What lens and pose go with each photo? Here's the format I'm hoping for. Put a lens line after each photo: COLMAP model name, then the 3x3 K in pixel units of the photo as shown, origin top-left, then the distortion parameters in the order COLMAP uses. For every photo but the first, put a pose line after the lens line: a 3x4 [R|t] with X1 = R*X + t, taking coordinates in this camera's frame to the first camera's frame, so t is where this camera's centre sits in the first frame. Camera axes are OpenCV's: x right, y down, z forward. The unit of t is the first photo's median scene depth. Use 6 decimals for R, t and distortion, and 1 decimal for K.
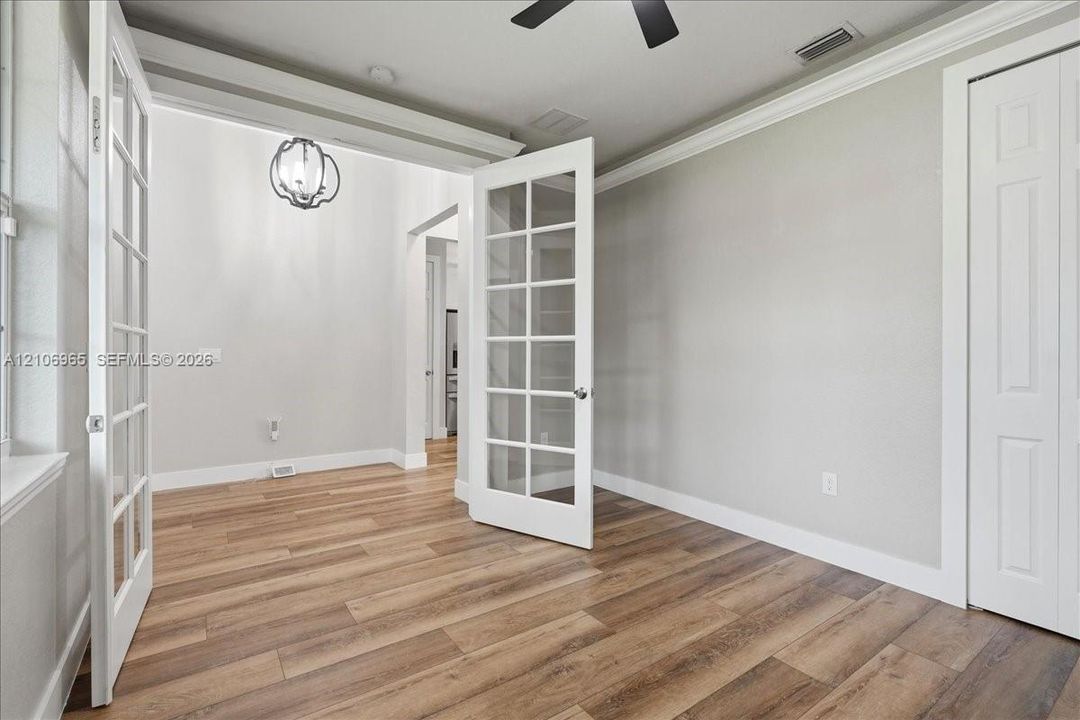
lens RADIAL K [[494.3, 0, 538.5], [0, 494.3, 359.5], [0, 0, 1]] dist [-0.001673, 0.001065]
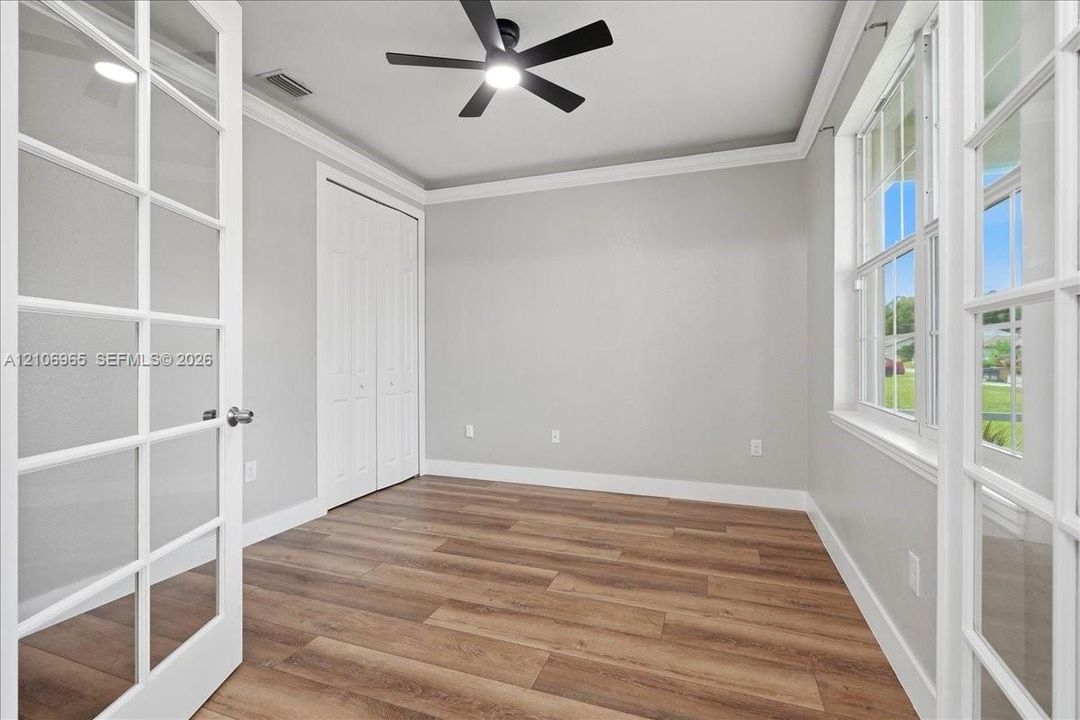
lens RADIAL K [[494.3, 0, 538.5], [0, 494.3, 354.9], [0, 0, 1]] dist [-0.001673, 0.001065]
pose [[-0.574268, -0.006399, 0.818643, -0.882331], [0.006267, 0.999906, 0.012213, -0.017544], [-0.818644, 0.012144, -0.574173, 1.476102]]
